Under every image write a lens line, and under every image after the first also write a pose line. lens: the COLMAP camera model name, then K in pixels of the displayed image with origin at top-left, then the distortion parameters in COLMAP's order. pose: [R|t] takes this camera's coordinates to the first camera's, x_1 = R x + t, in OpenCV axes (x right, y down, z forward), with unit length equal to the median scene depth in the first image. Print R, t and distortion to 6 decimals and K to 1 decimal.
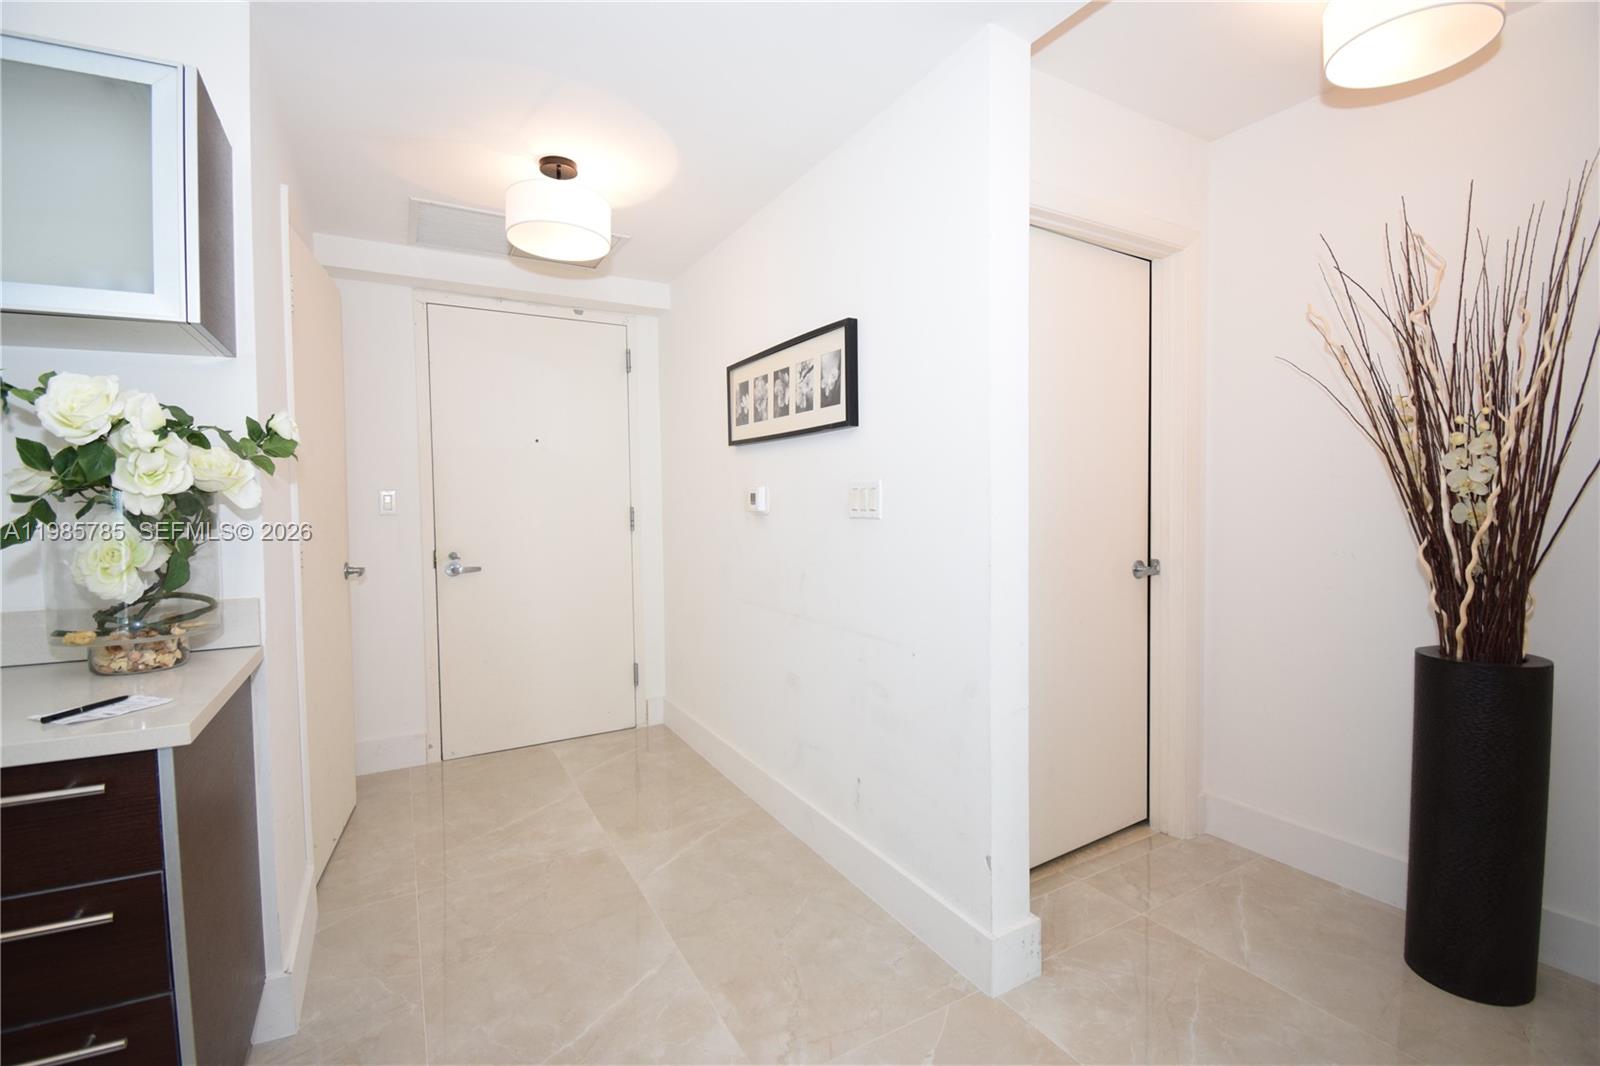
lens RADIAL K [[719.6, 0, 799.6], [0, 719.6, 534.0], [0, 0, 1]] dist [-0.026626, -0.004007]
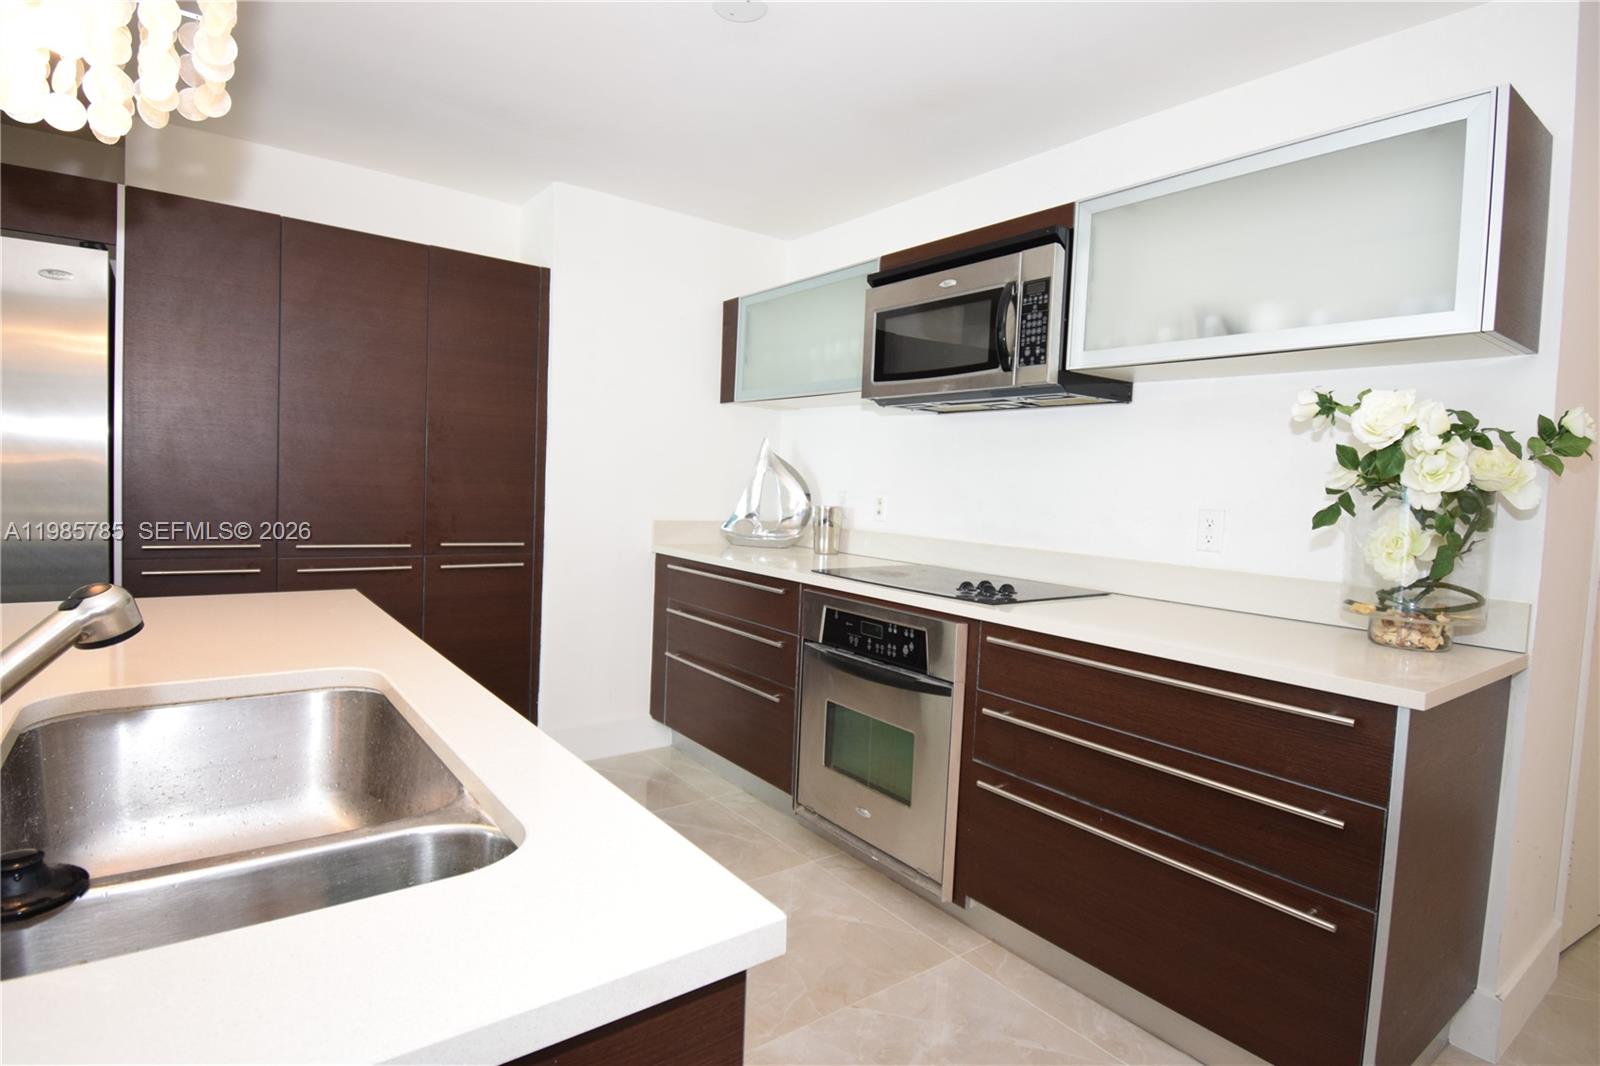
lens RADIAL K [[850.4, 0, 805.1], [0, 850.4, 523.7], [0, 0, 1]] dist [-0.013964, -0.009542]
pose [[0.137752, 0.064100, -0.988390, 0.256675], [-0.085302, 0.994964, 0.052637, 0.008758], [0.986787, 0.077061, 0.142526, -0.168260]]
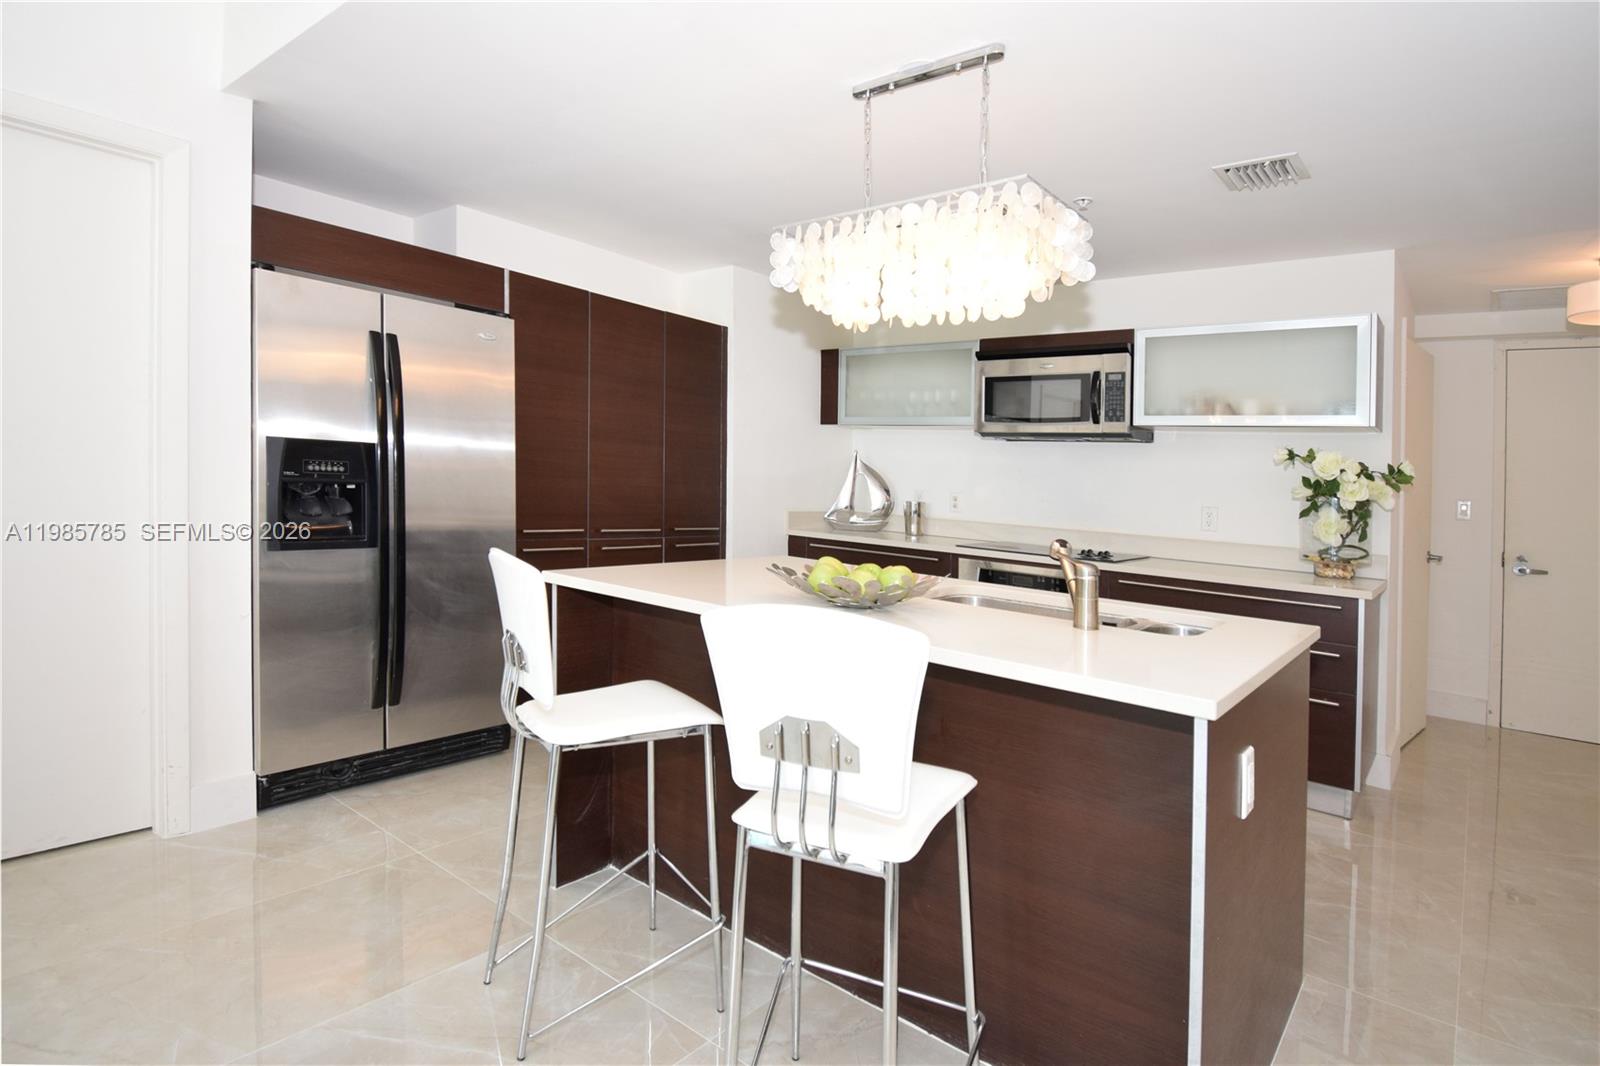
lens RADIAL K [[850.4, 0, 793.5], [0, 850.4, 443.7], [0, 0, 1]] dist [-0.013964, -0.009542]
pose [[0.362404, -0.008086, -0.931986, 0.978887], [-0.098199, 0.994065, -0.046809, 0.065157], [0.926833, 0.108484, 0.359459, -1.675269]]
